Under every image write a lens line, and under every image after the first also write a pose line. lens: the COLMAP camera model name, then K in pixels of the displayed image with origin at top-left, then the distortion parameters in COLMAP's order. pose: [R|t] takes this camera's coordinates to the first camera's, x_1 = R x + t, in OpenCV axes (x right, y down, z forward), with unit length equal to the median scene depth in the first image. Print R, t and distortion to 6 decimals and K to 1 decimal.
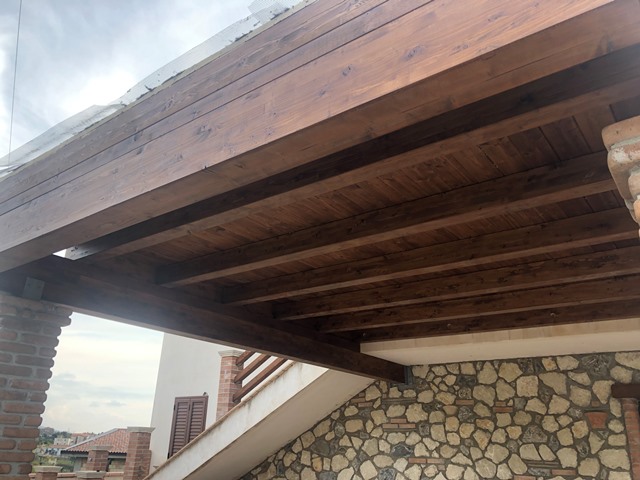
lens RADIAL K [[523.2, 0, 319.8], [0, 523.2, 241.1], [0, 0, 1]] dist [0.036241, -0.016871]
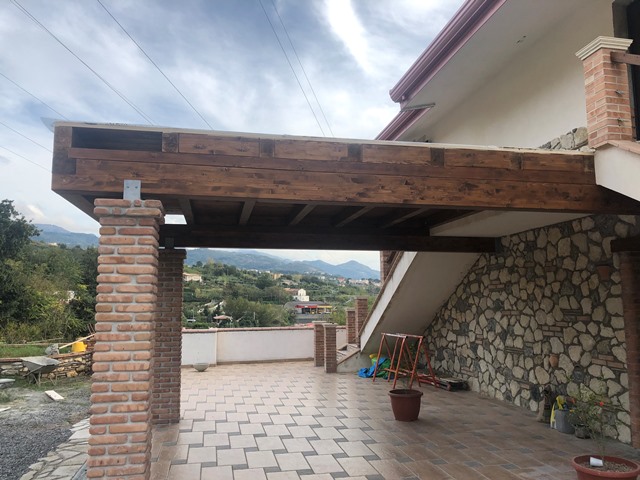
lens RADIAL K [[523.2, 0, 319.6], [0, 523.2, 239.3], [0, 0, 1]] dist [0.036241, -0.016871]
pose [[0.754614, -0.111521, -0.646622, 0.683945], [0.260268, 0.955487, 0.138945, -0.025127], [0.602344, -0.273145, 0.750049, -0.122539]]
